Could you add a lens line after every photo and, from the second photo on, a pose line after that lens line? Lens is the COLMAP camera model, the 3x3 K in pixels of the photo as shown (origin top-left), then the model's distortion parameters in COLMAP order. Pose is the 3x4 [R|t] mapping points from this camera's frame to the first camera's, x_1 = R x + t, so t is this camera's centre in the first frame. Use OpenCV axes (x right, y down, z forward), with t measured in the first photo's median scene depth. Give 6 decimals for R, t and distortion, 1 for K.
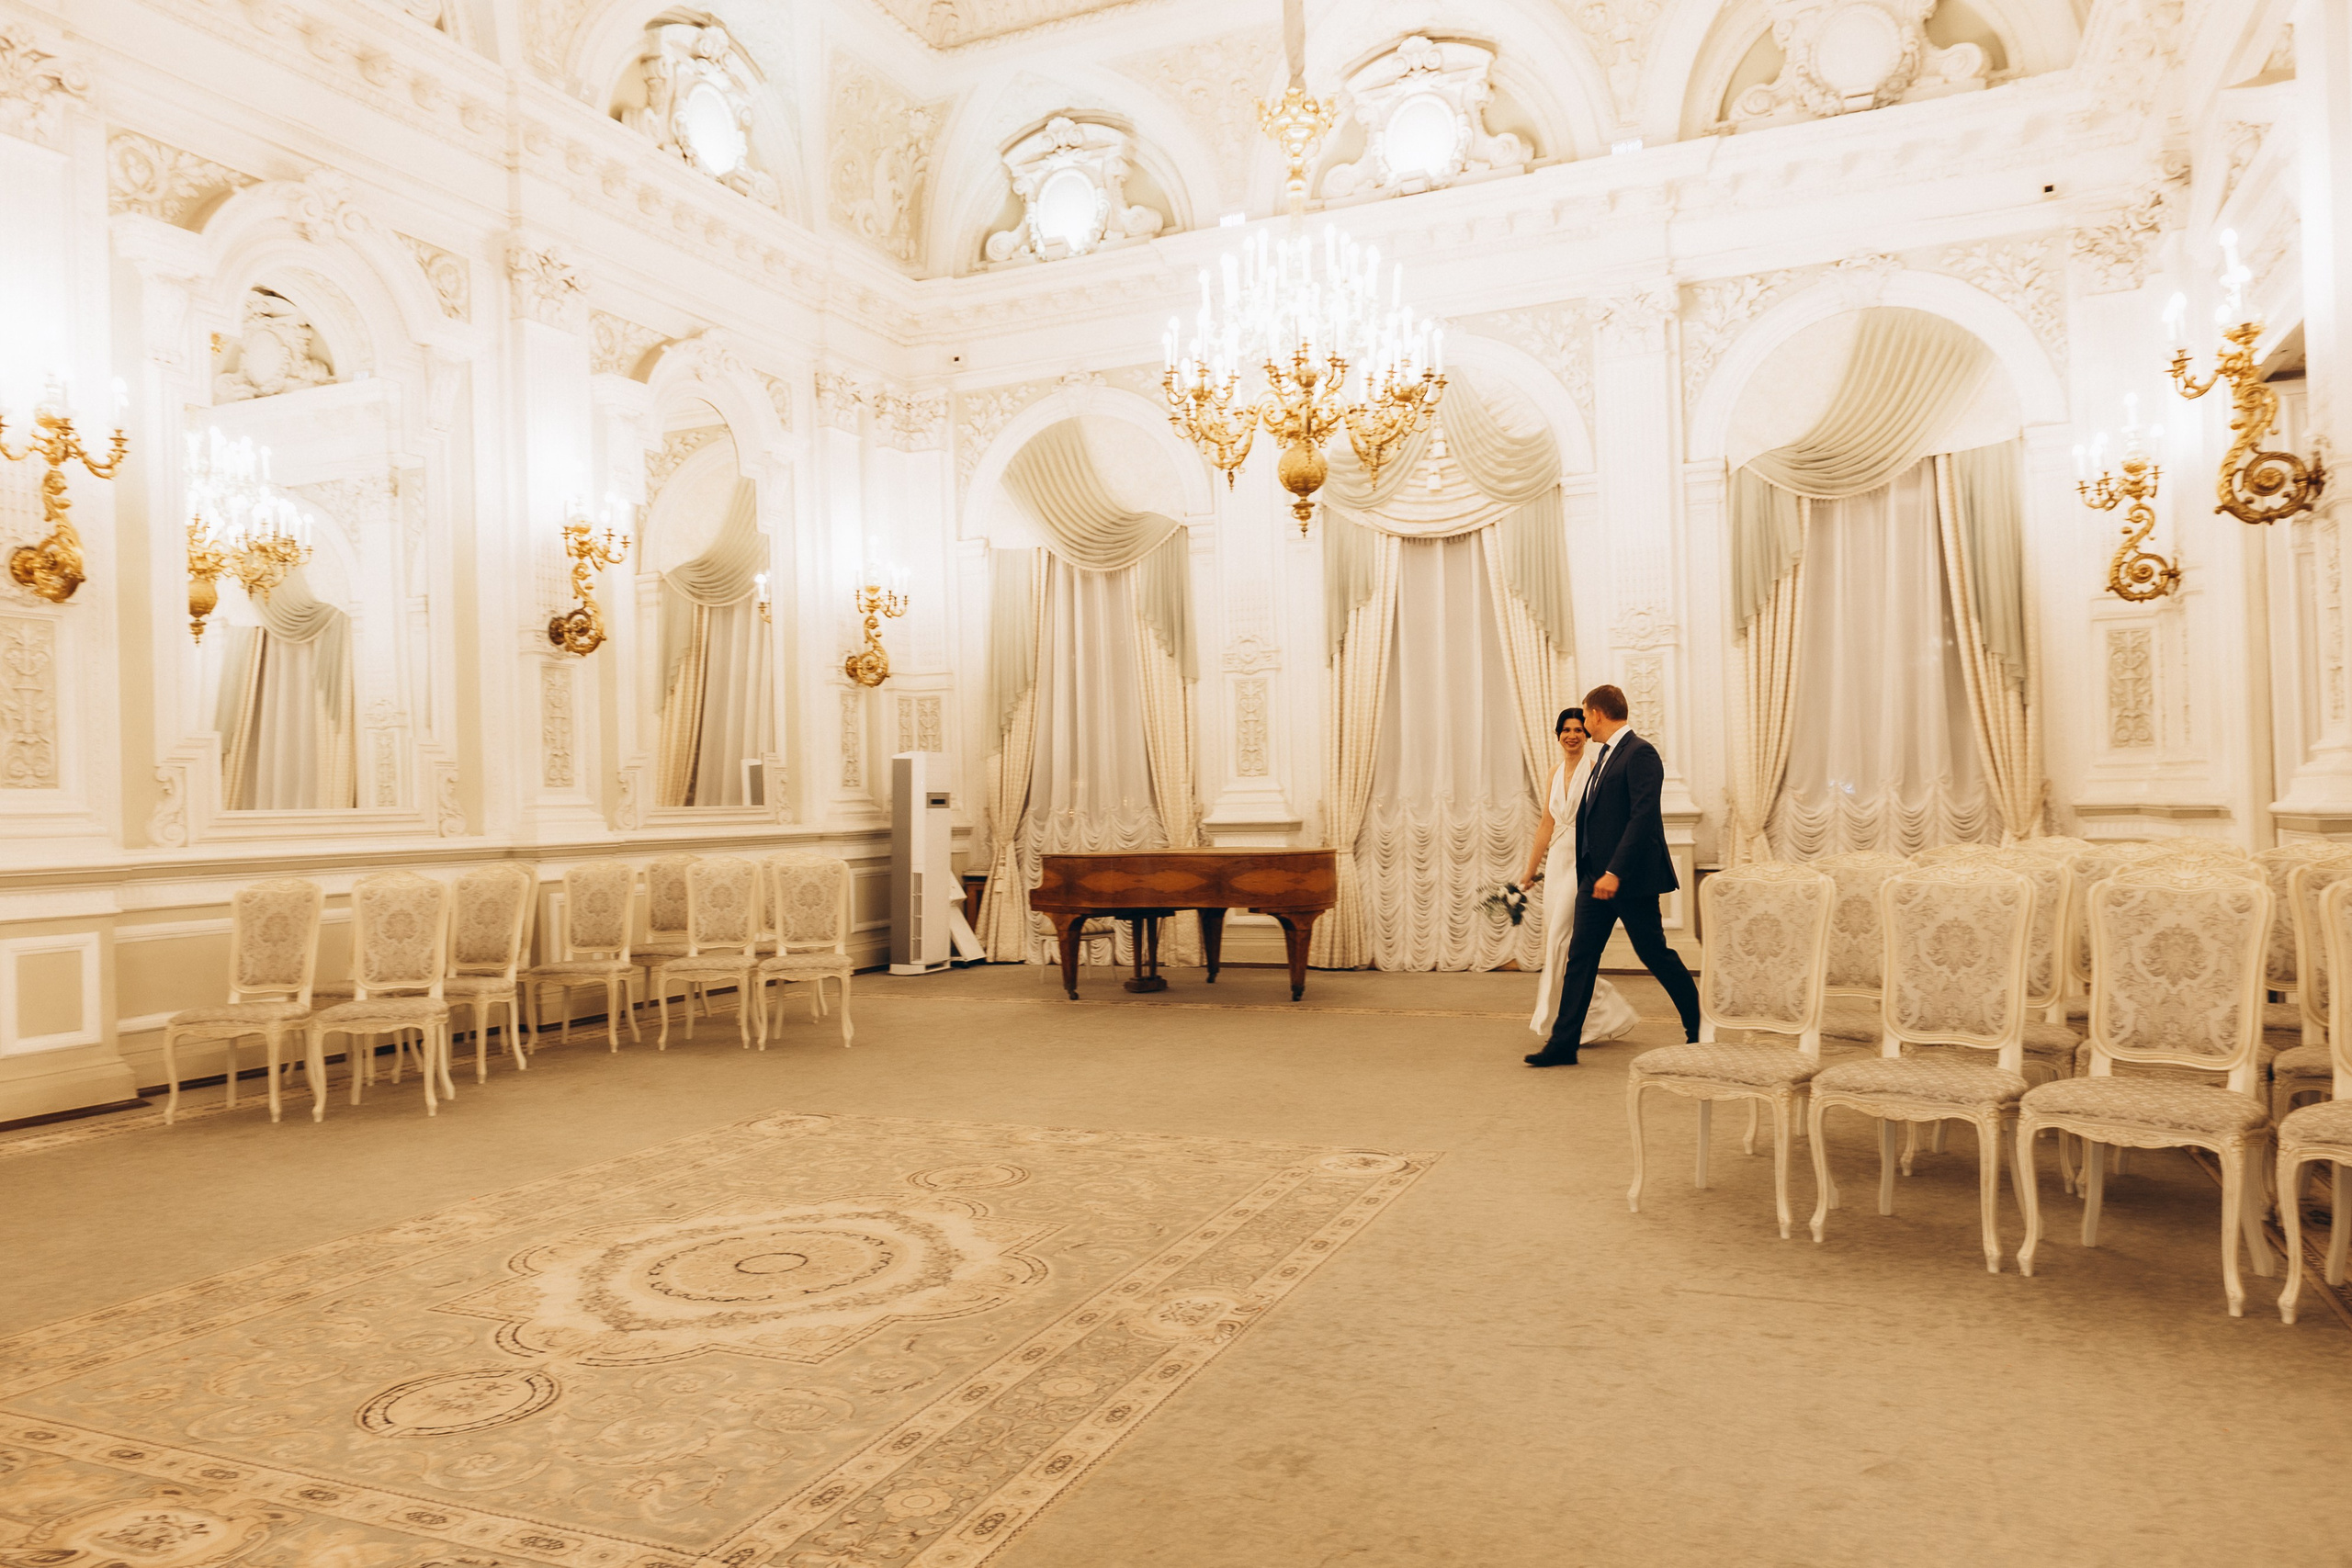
lens RADIAL K [[1607.8, 0, 1148.6], [0, 1607.8, 801.1], [0, 0, 1]] dist [0.010326, -0.007013]
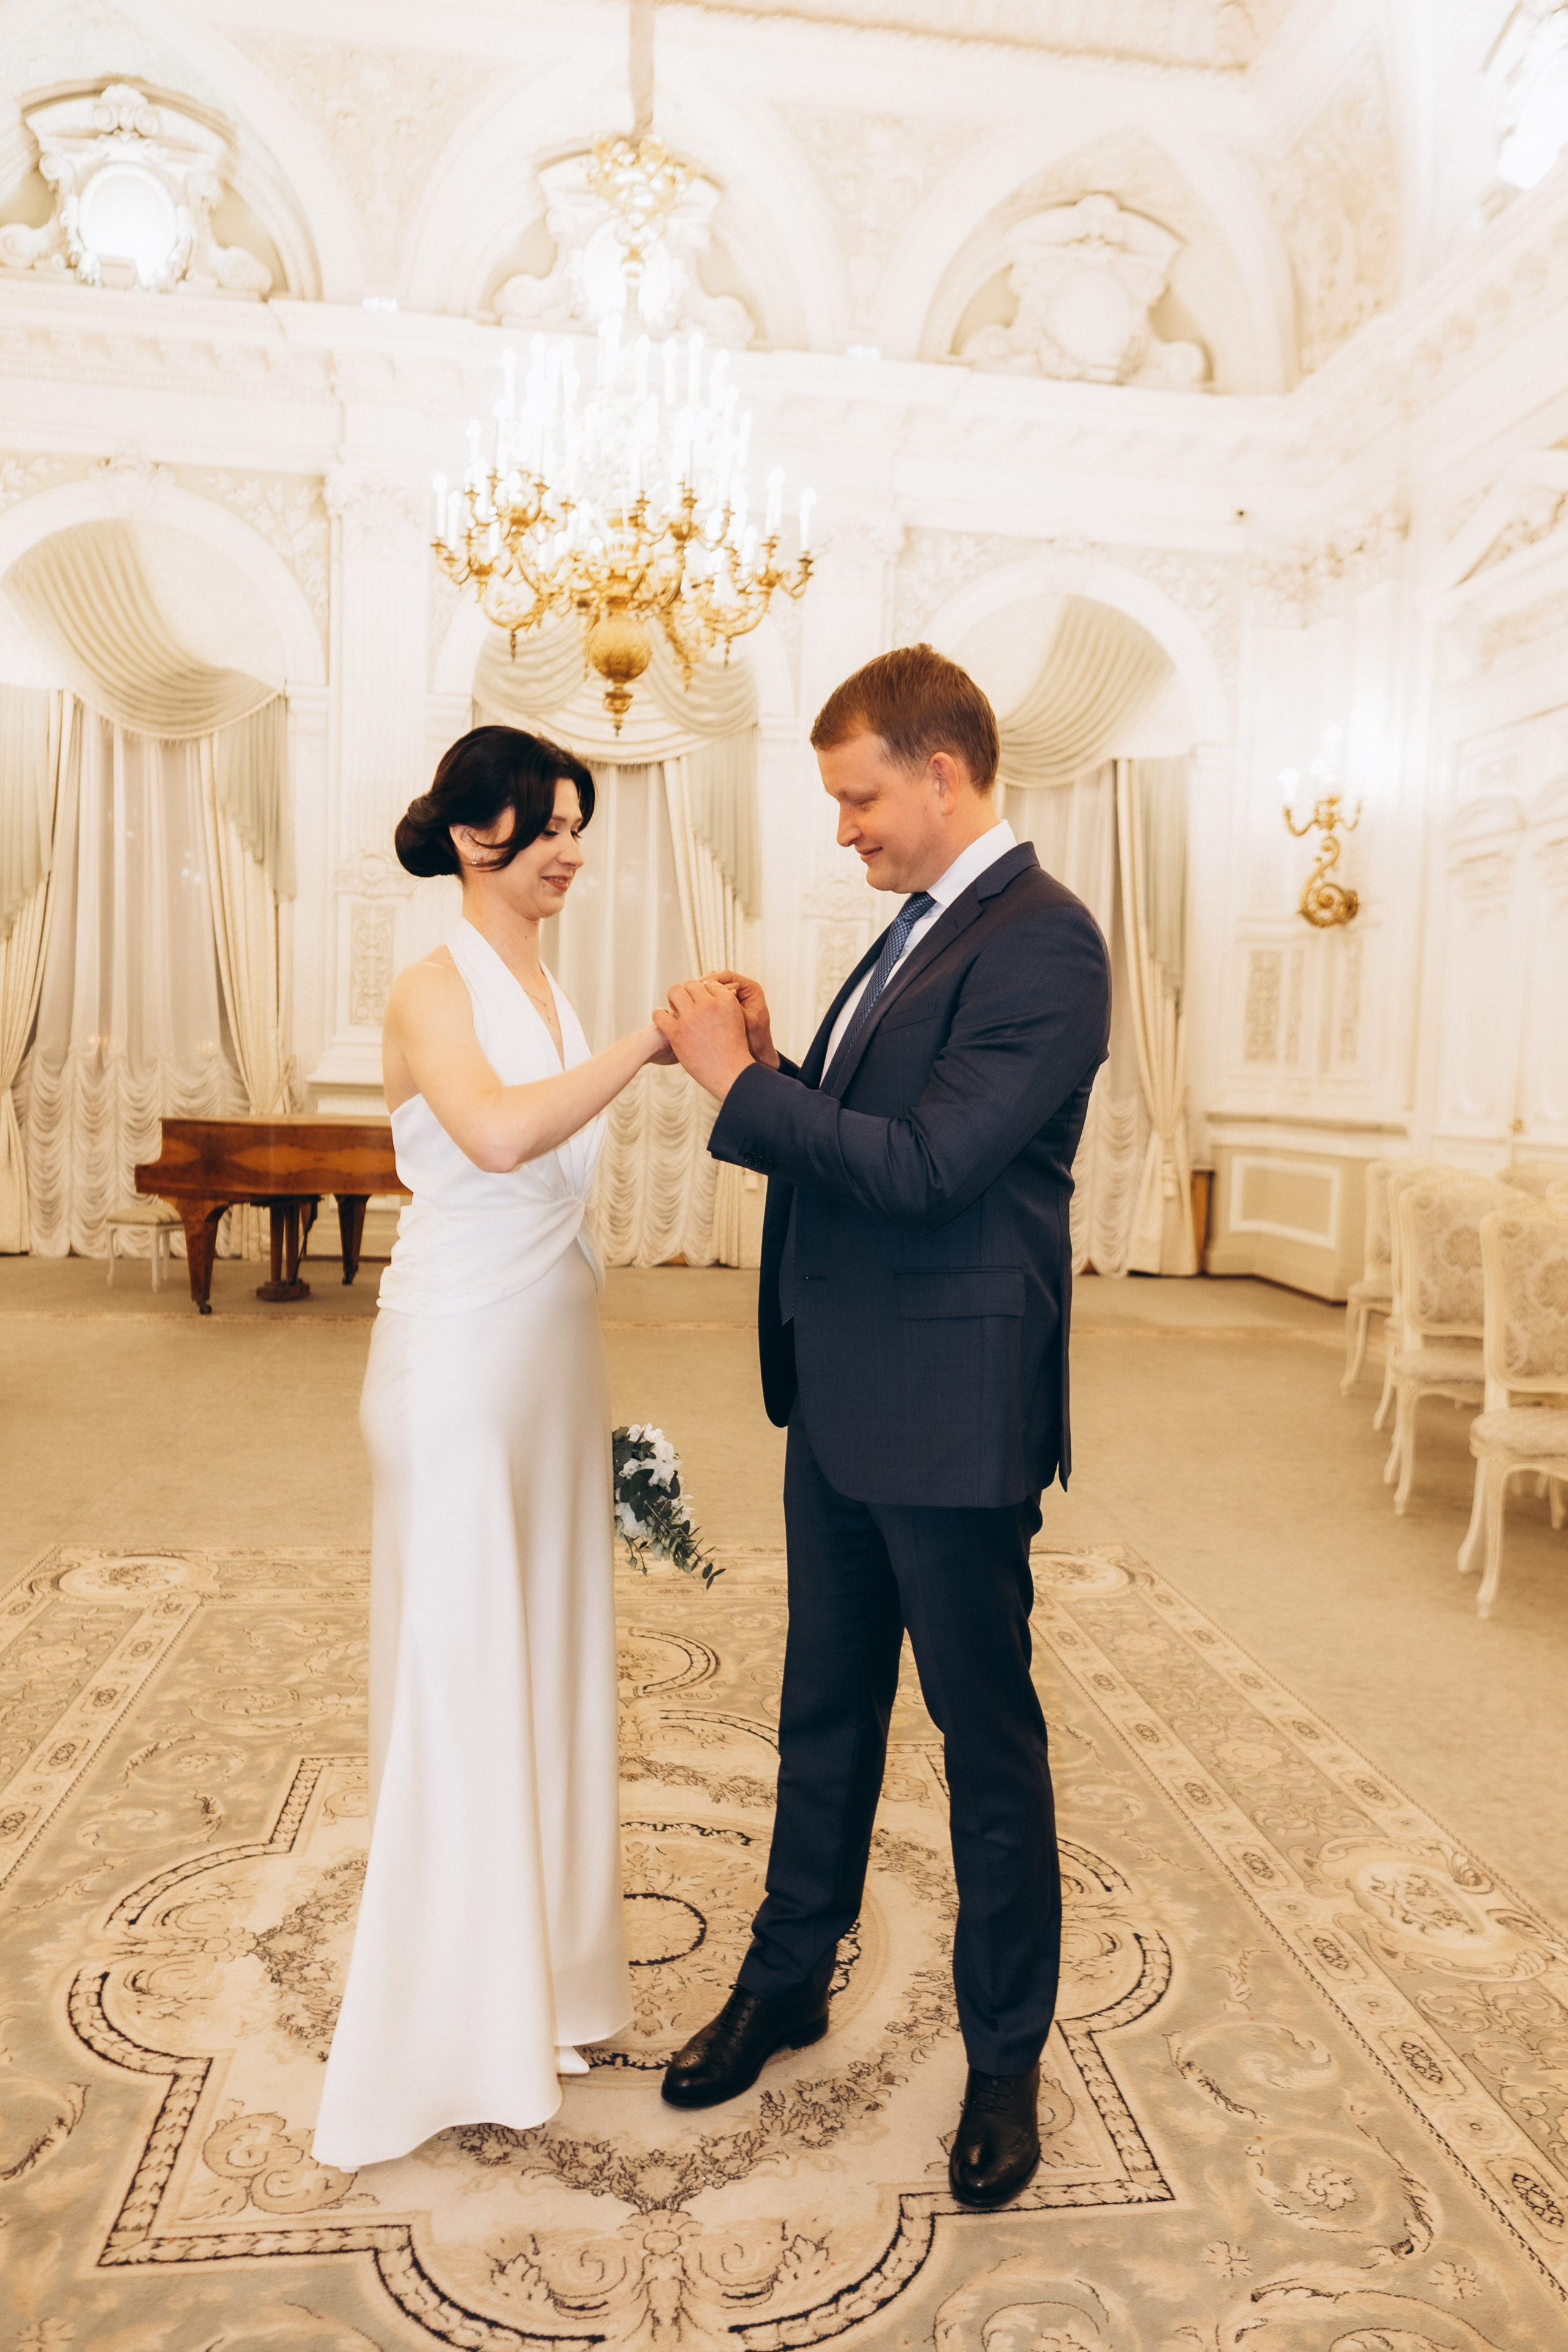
lens RADIAL K [[1607.9, 0, 809.6], [0, 1607.9, 1189.9], [0, 0, 1]] dist [0.010326, -0.007013]
pose [[0.849209, 0.017118, 0.527779, -0.197013], [-0.060929, 0.995975, 0.065733, -0.000091], [-0.524530, -0.087978, 0.846834, 0.219491]]
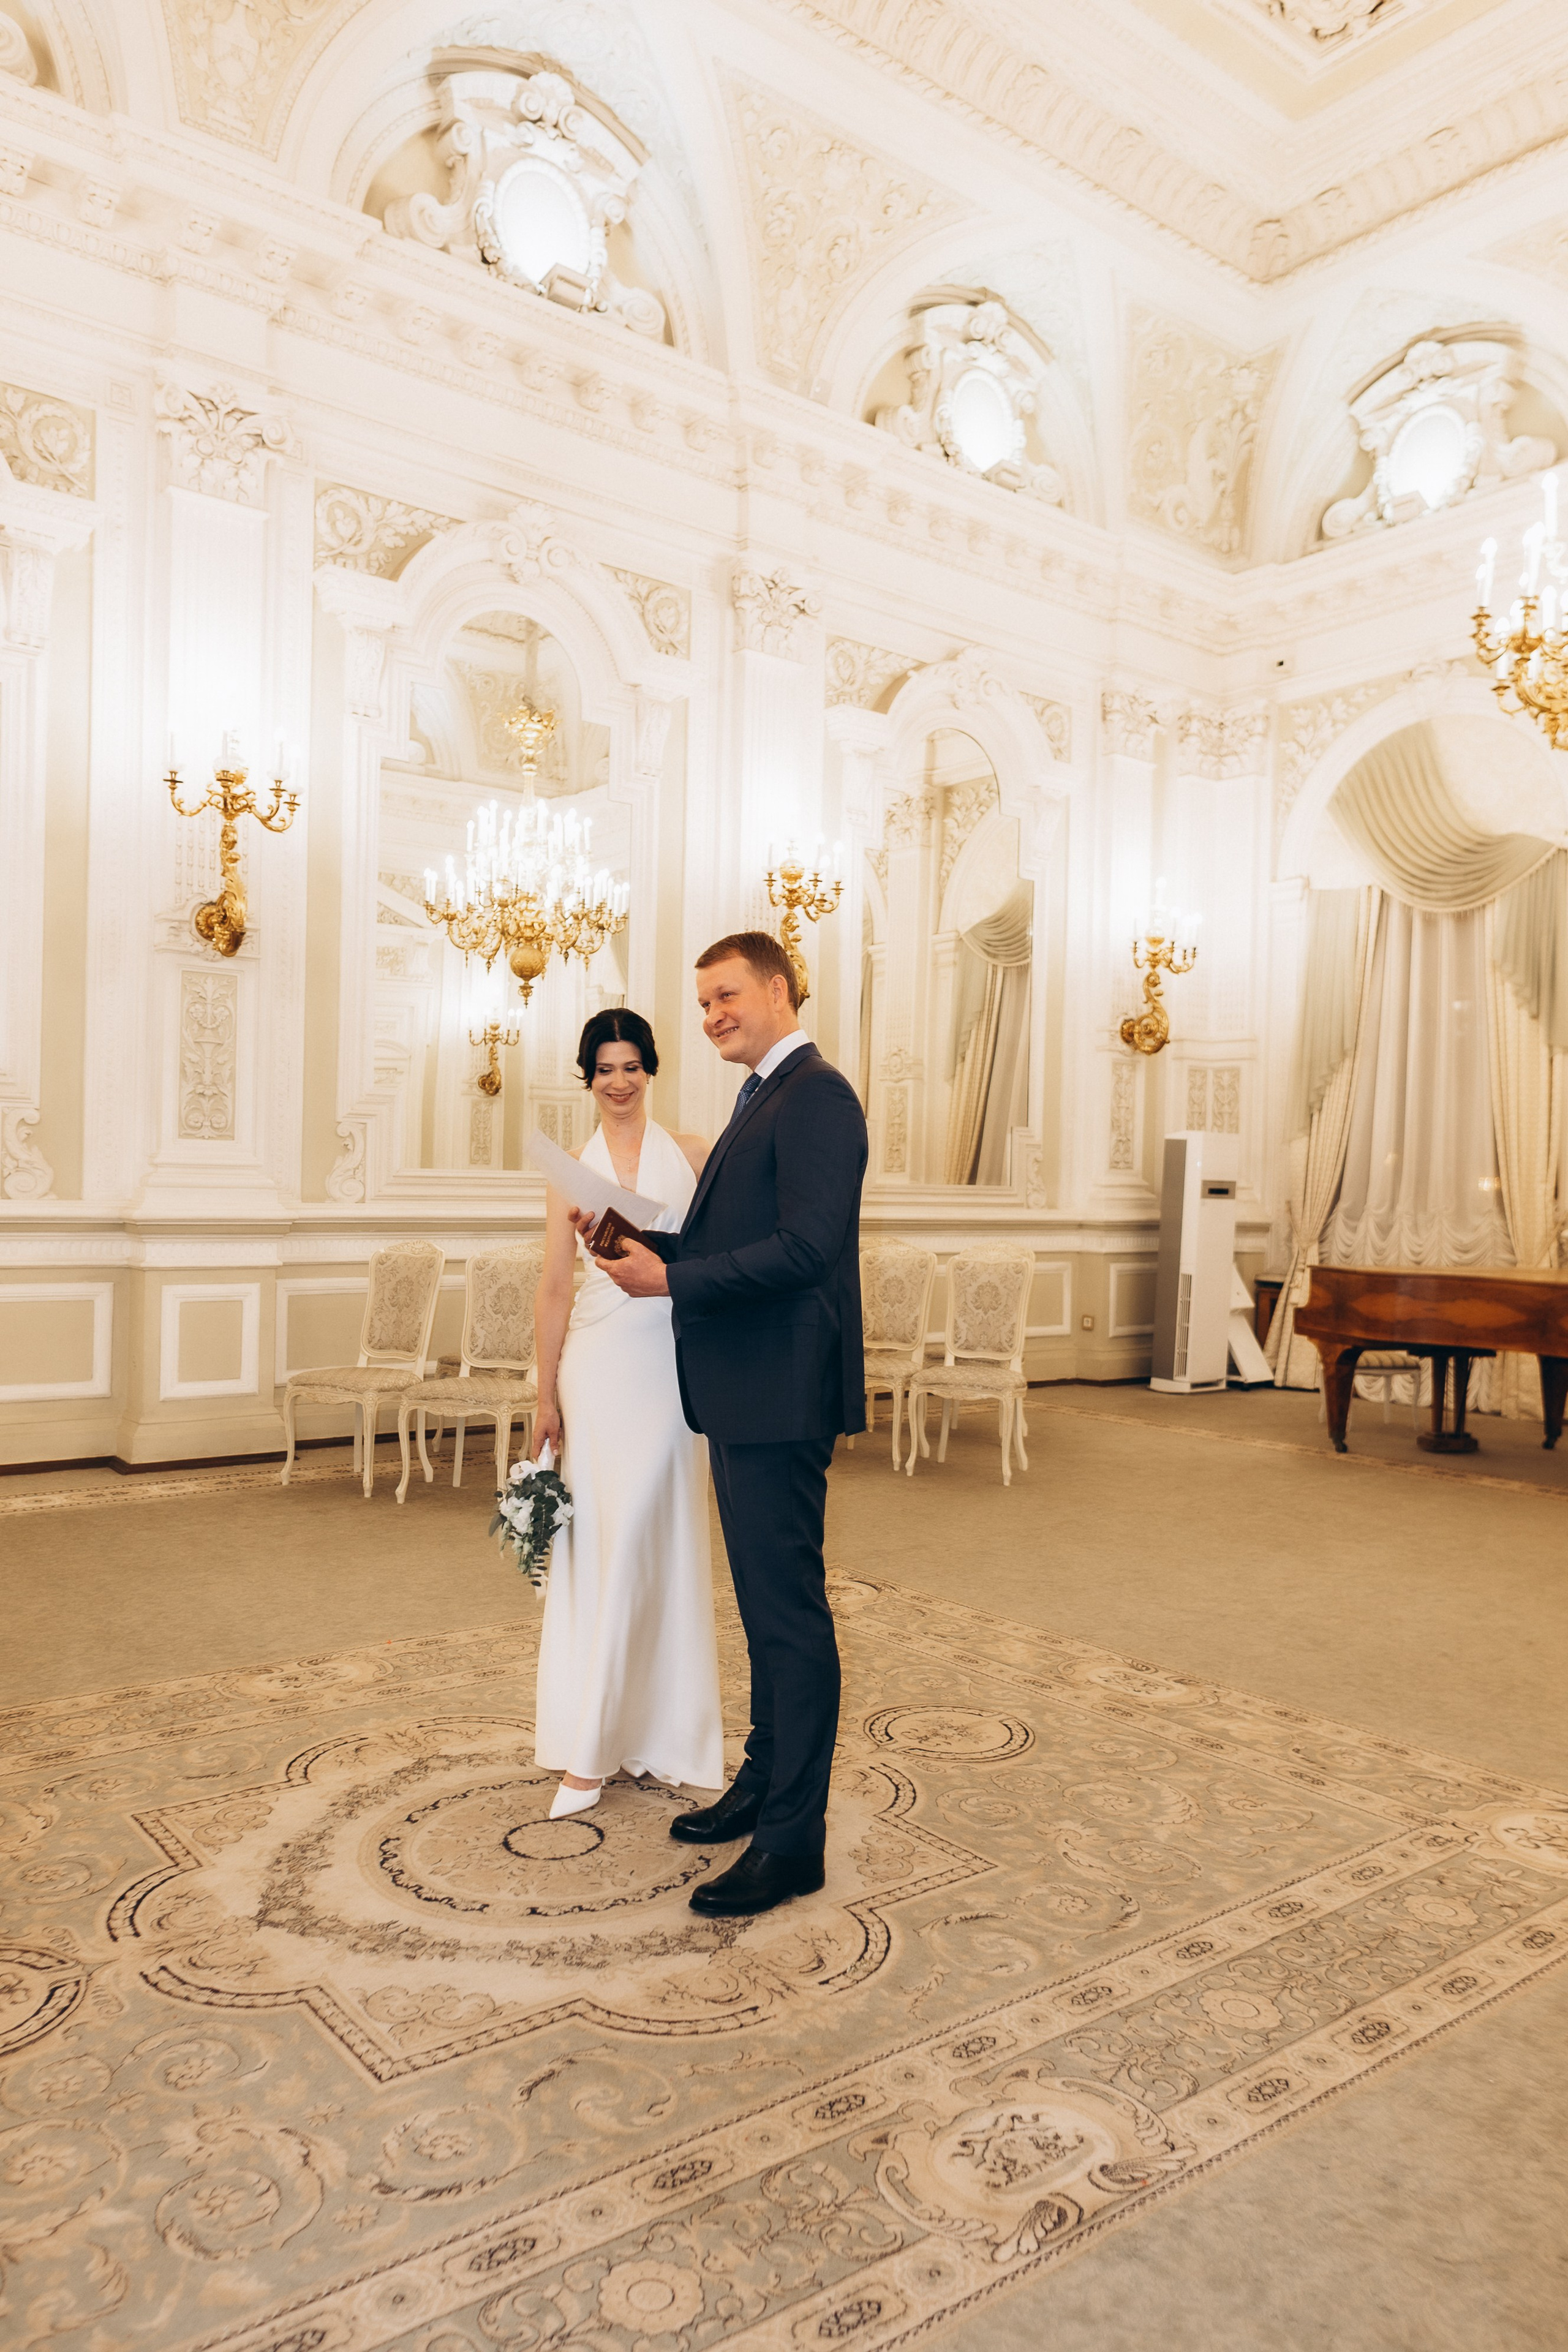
lens RADIAL K [[1607.9, 0, 794.4], [0, 1607.9, 1202.7], [0, 0, 1]] dist [0.010326, -0.007013]
pose [[0.884923, 0.052432, -0.462777, 0.072773], [-0.044860, 0.998619, 0.027361, -0.007853], [0.463572, -0.003453, 0.886052, 0.172239]]
